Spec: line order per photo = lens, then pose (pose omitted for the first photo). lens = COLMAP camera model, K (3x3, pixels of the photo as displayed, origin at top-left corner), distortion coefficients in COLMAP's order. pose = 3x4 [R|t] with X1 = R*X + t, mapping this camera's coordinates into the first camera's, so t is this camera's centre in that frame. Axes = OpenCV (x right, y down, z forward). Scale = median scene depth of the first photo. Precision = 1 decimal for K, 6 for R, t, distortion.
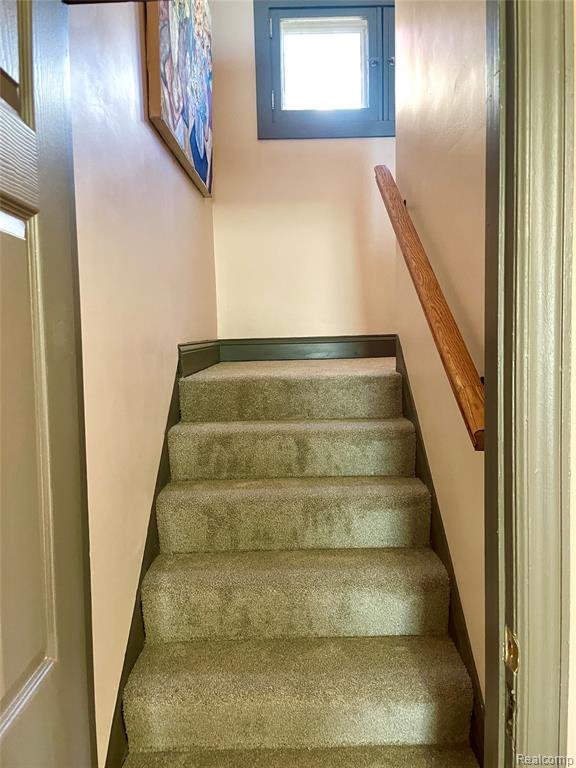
lens RADIAL K [[594.3, 0, 288.0], [0, 594.3, 384.0], [0, 0, 1]] dist [0.002288, -0.002114]
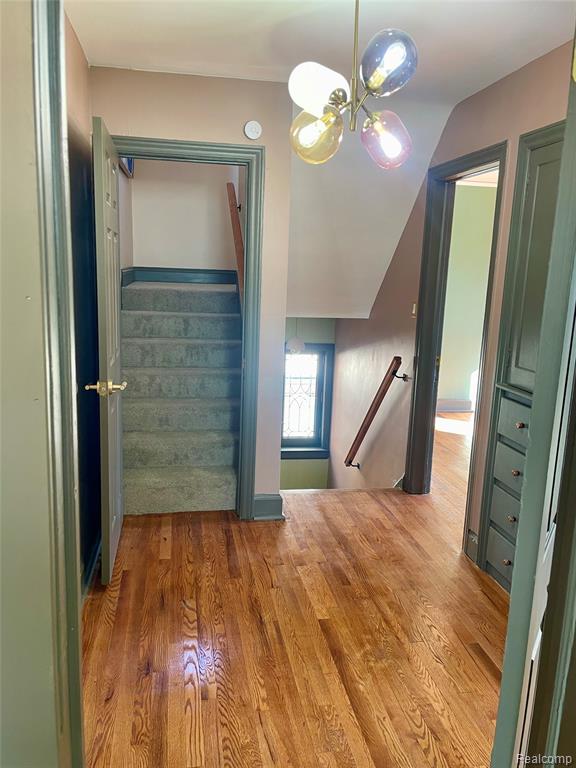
lens RADIAL K [[594.3, 0, 288.0], [0, 594.3, 384.0], [0, 0, 1]] dist [0.002288, -0.002114]
pose [[0.979924, 0.023504, 0.197979, -0.032561], [-0.045730, 0.993049, 0.108453, 0.074792], [-0.194054, -0.115329, 0.974188, -1.105056]]
